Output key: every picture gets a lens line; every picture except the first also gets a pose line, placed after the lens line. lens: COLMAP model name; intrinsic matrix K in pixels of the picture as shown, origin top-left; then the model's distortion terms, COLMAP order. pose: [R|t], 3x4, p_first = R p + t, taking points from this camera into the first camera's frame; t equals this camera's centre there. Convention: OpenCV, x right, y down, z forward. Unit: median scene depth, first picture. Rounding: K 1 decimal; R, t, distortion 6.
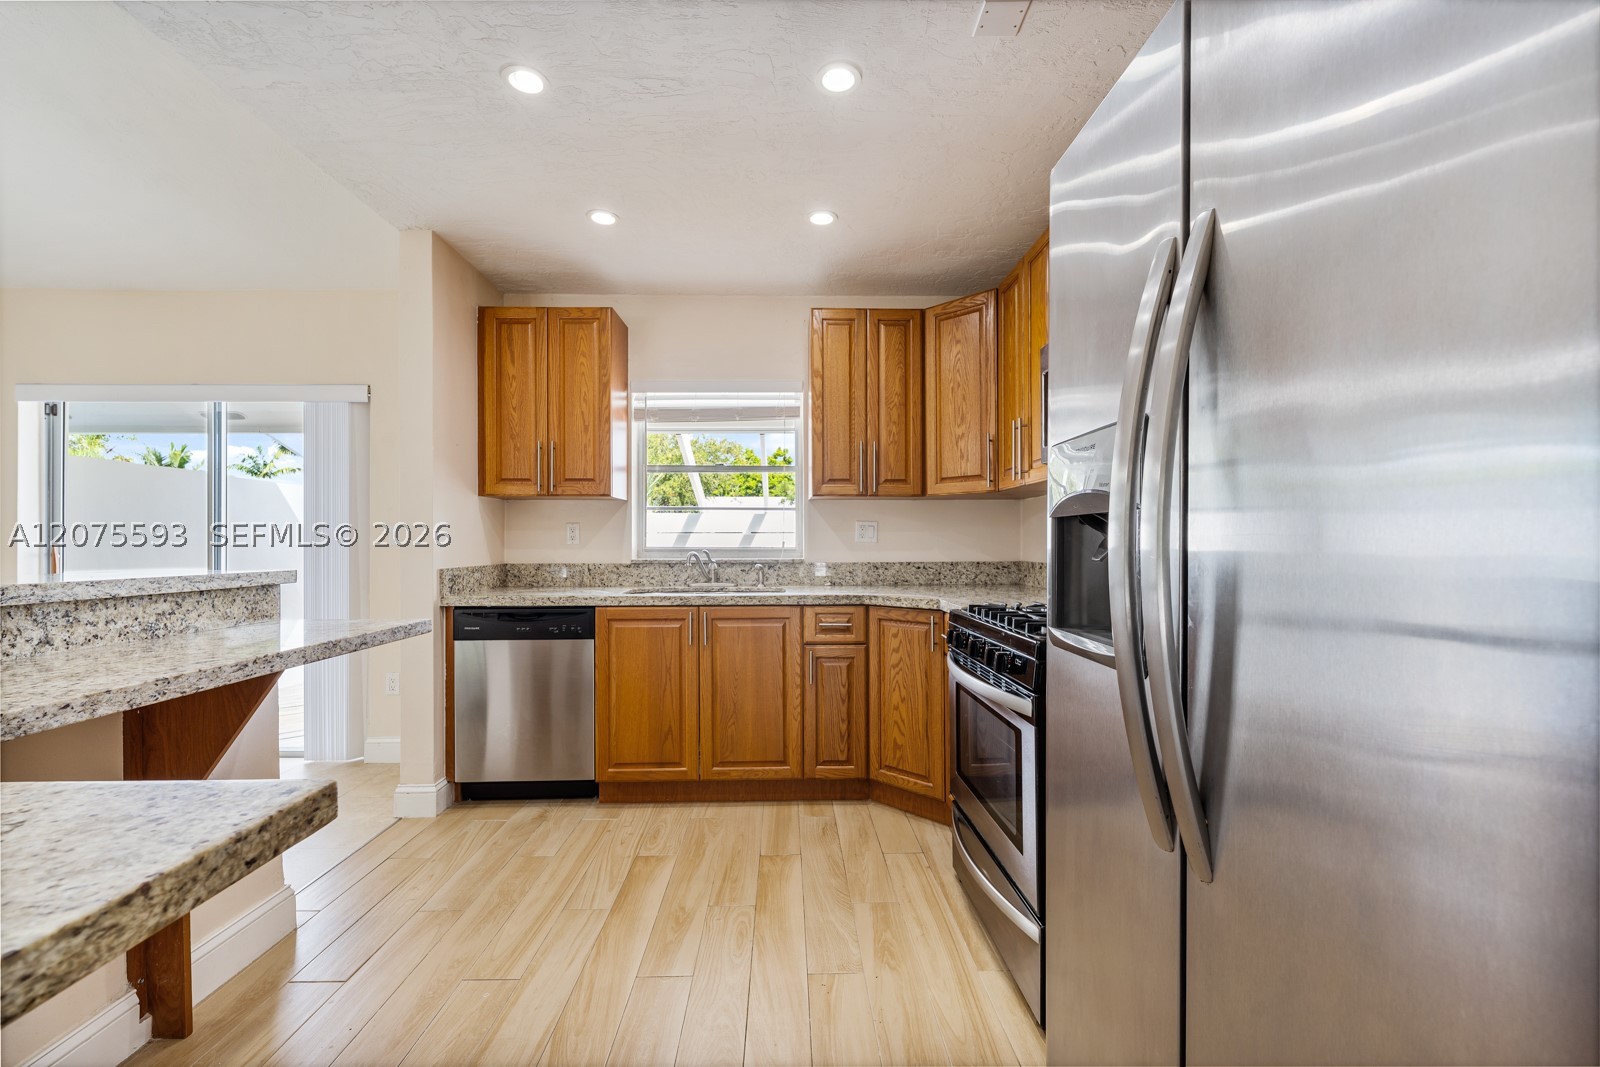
lens RADIAL K [[652.1, 0, 798.4], [0, 652.1, 540.9], [0, 0, 1]] dist [-0.002050, -0.000475]
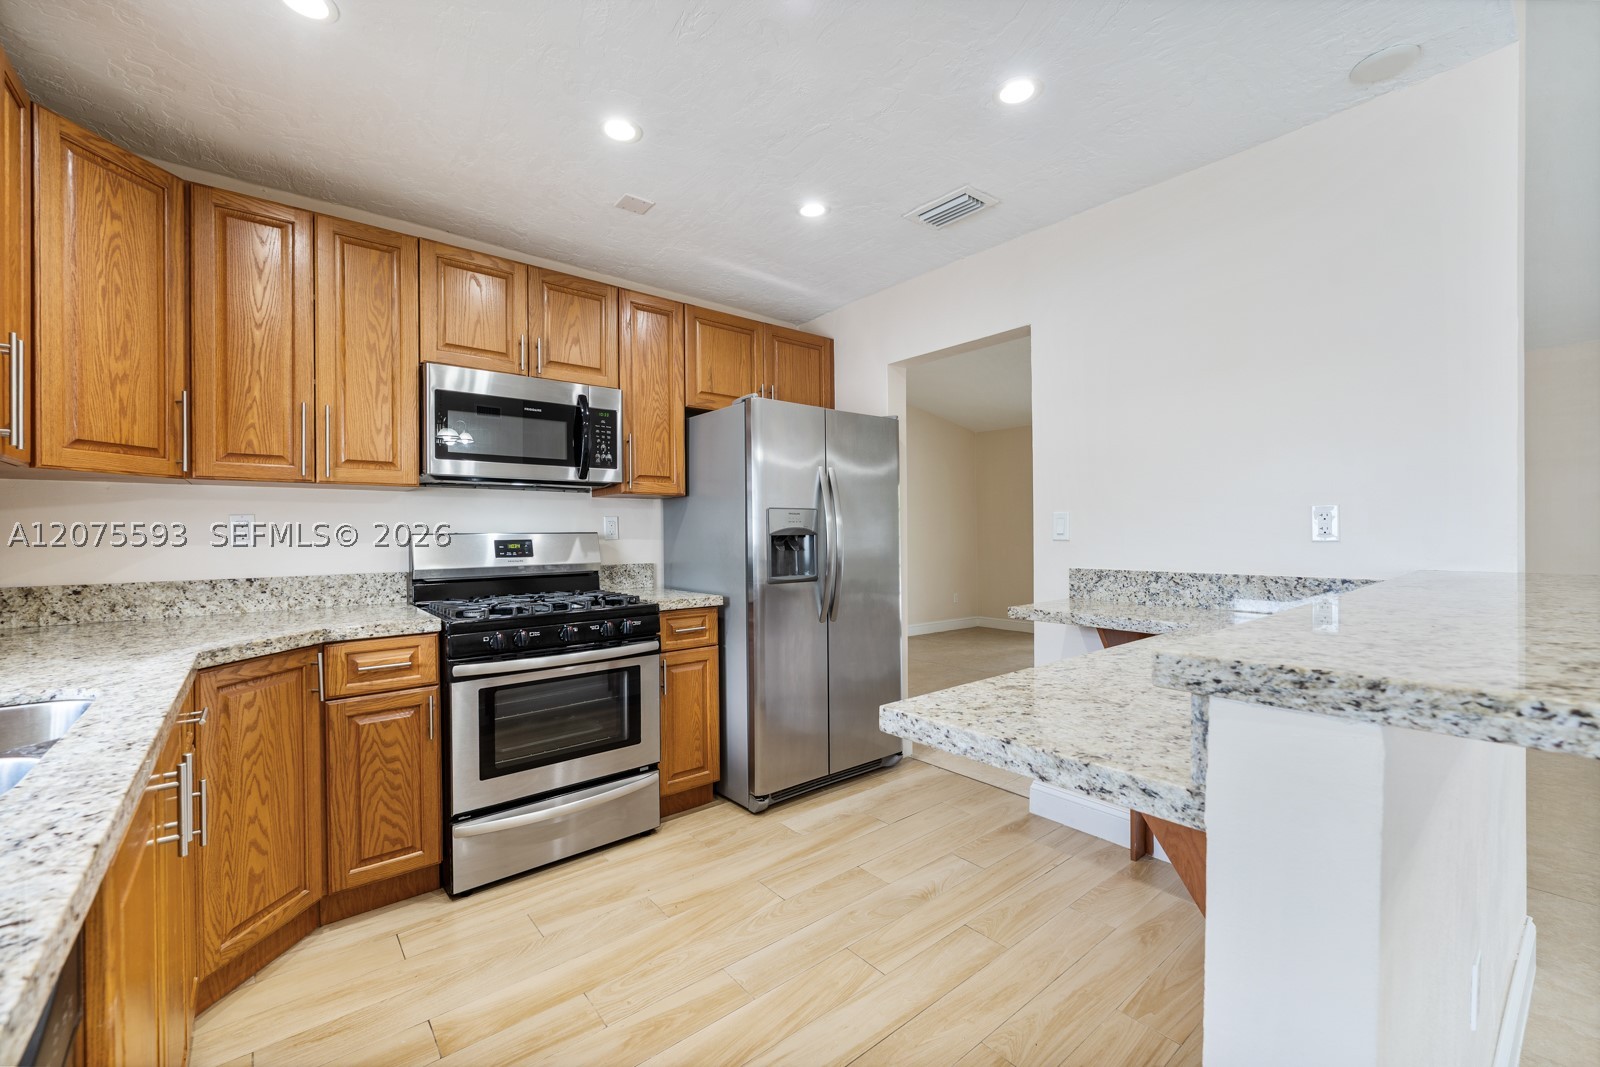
lens RADIAL K [[649.8, 0, 790.1], [0, 649.8, 535.8], [0, 0, 1]] dist [-0.001780, -0.000462]
pose [[-0.614353, 0.003841, 0.789022, -1.034600], [0.006872, 0.999976, 0.000483, -0.019923], [-0.789001, 0.005719, -0.614365, 1.530549]]
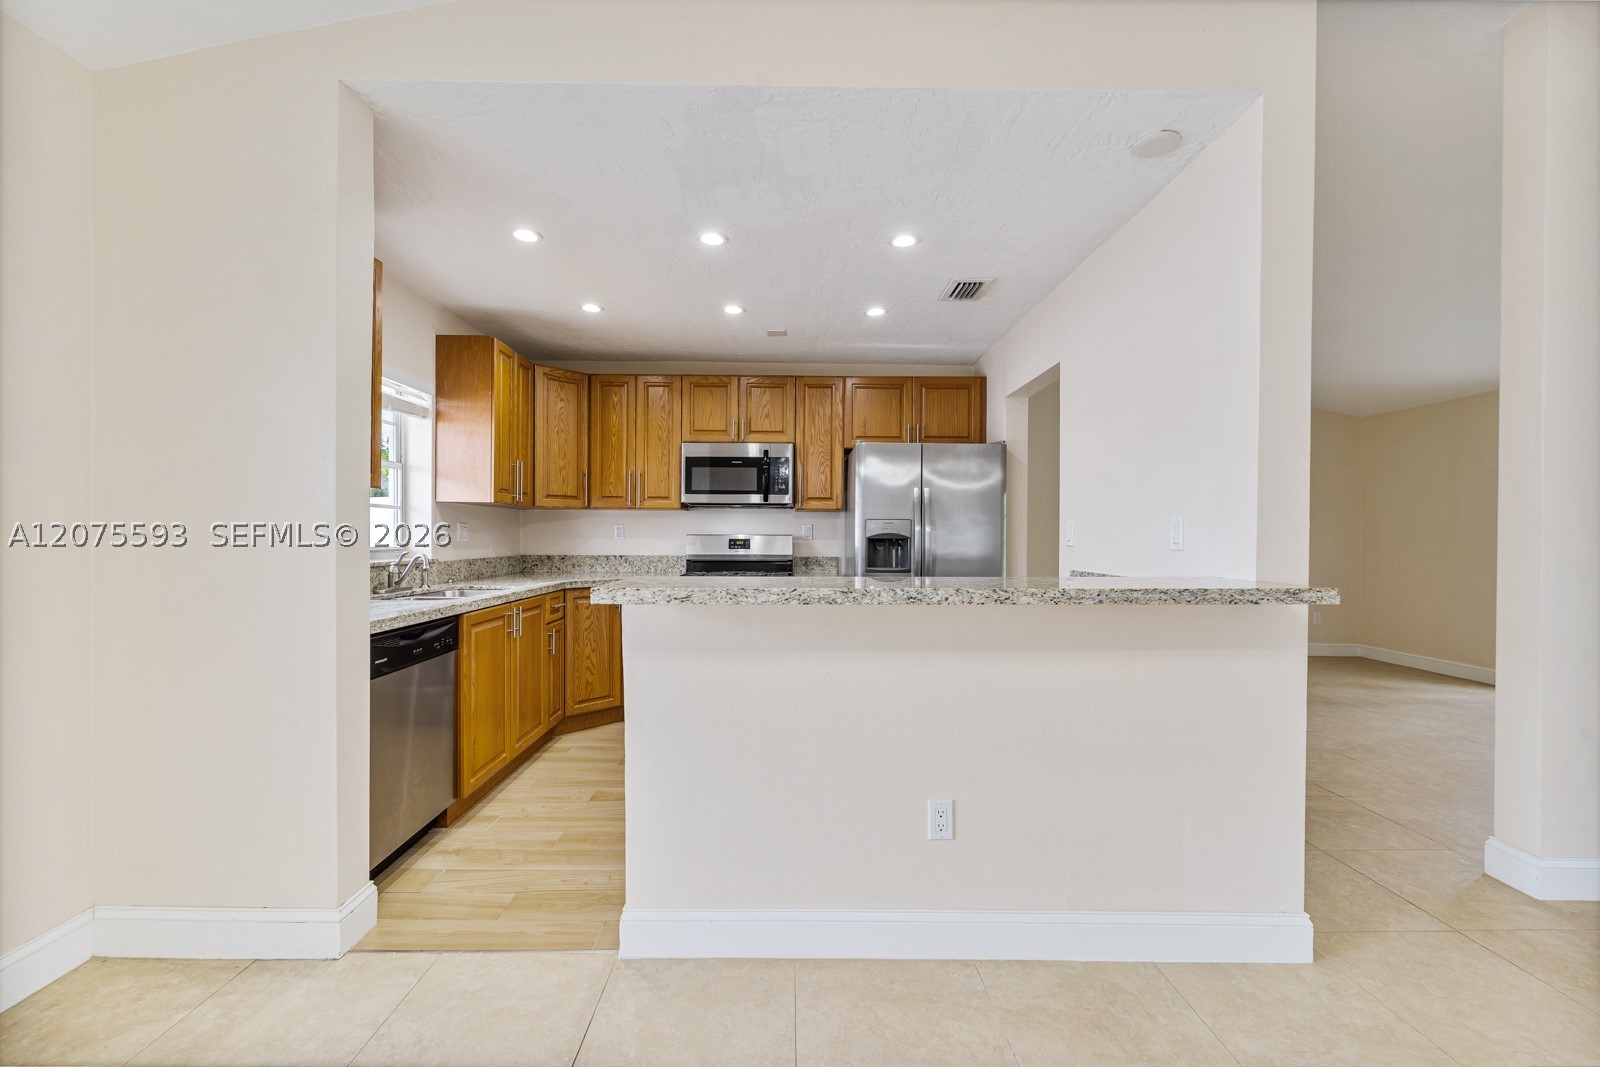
lens RADIAL K [[647.9, 0, 798.2], [0, 647.9, 542.3], [0, 0, 1]] dist [-0.000488, 0.000031]
pose [[0.012340, -0.007599, 0.999895, -2.004088], [-0.008939, 0.999930, 0.007710, -0.022239], [-0.999884, -0.009033, 0.012272, 0.816771]]
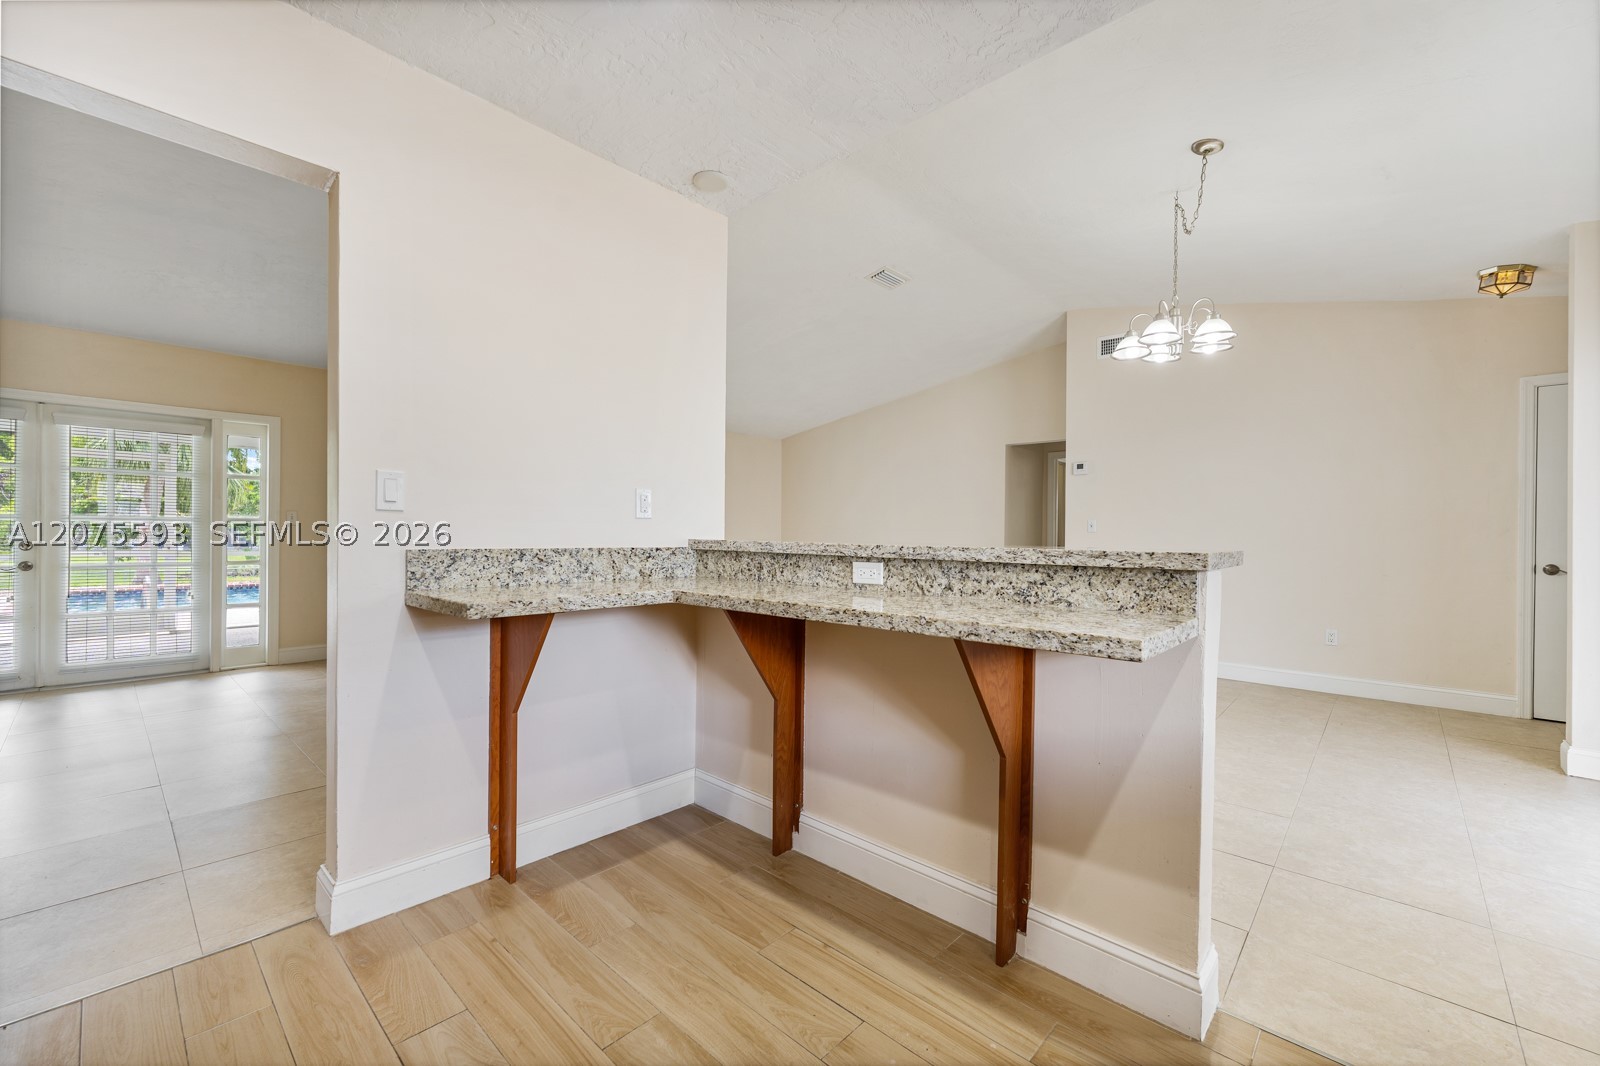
lens RADIAL K [[649.8, 0, 790.1], [0, 649.8, 535.3], [0, 0, 1]] dist [-0.001780, -0.000462]
pose [[-0.699190, -0.004417, -0.714923, 0.082769], [-0.007454, 0.999972, 0.001112, 0.030344], [0.714898, 0.006107, -0.699203, 1.312551]]
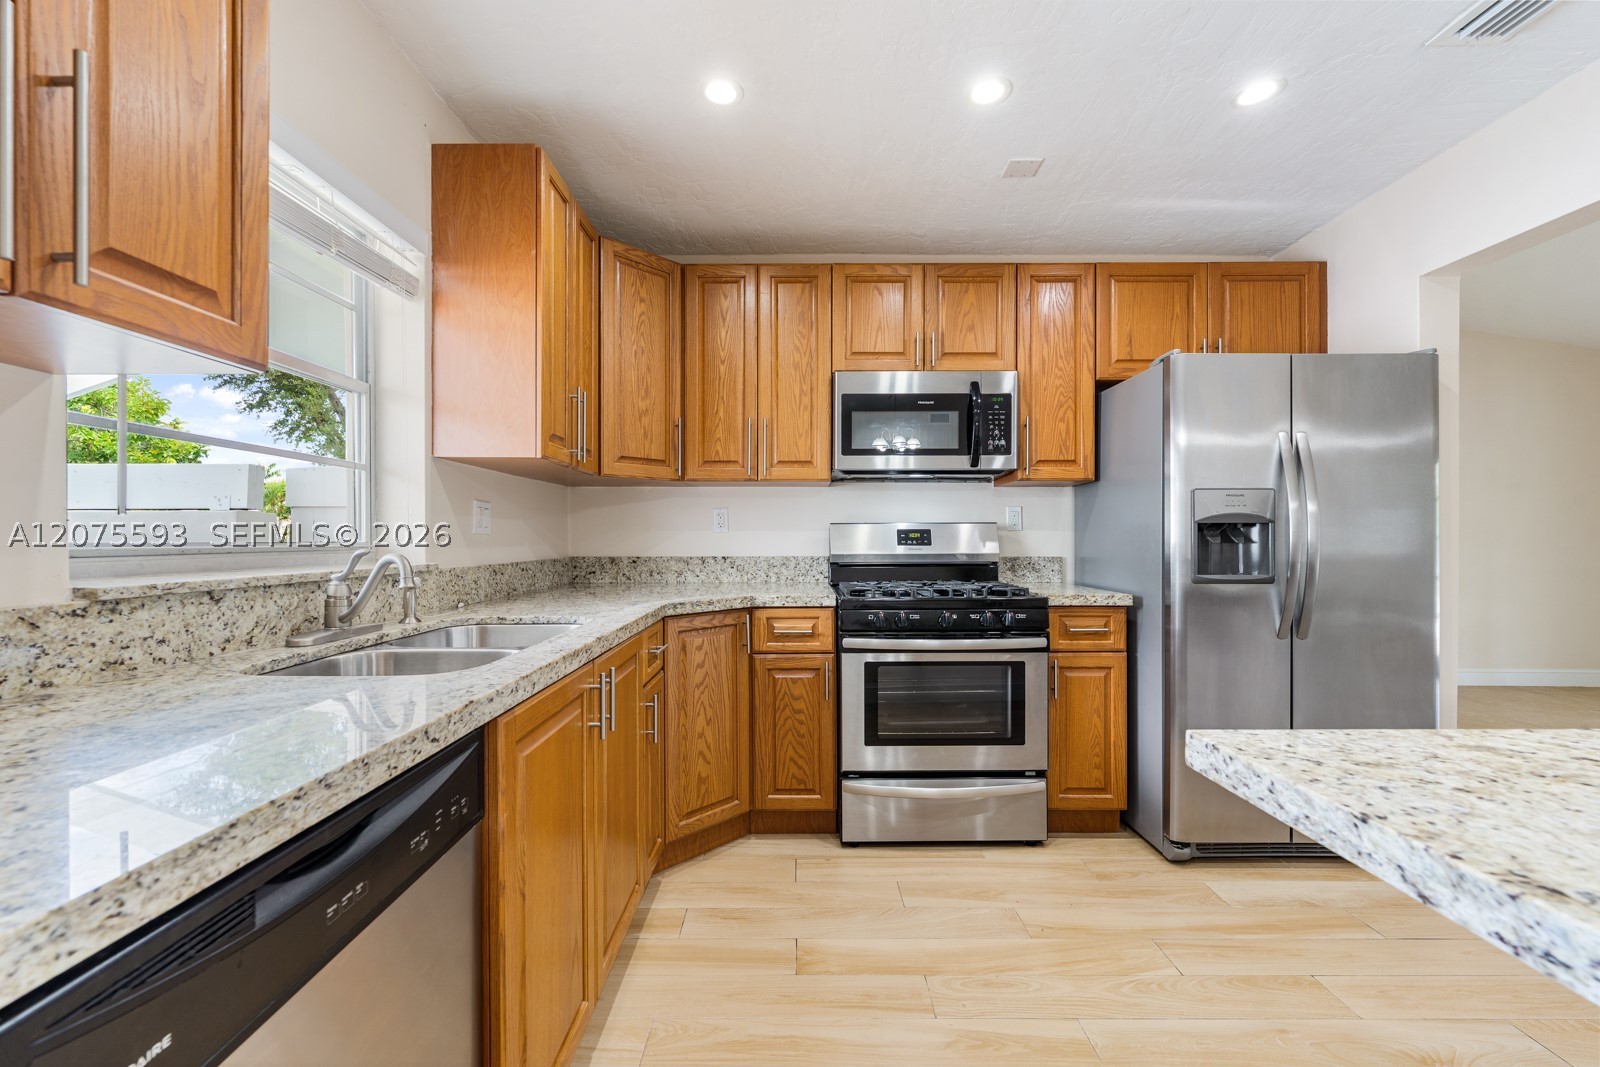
lens RADIAL K [[645.3, 0, 796.9], [0, 645.3, 542.1], [0, 0, 1]] dist [-0.001113, -0.000337]
pose [[0.025262, -0.004788, 0.999669, -1.040161], [-0.002172, 0.999986, 0.004844, 0.012271], [-0.999679, -0.002294, 0.025251, 1.348813]]
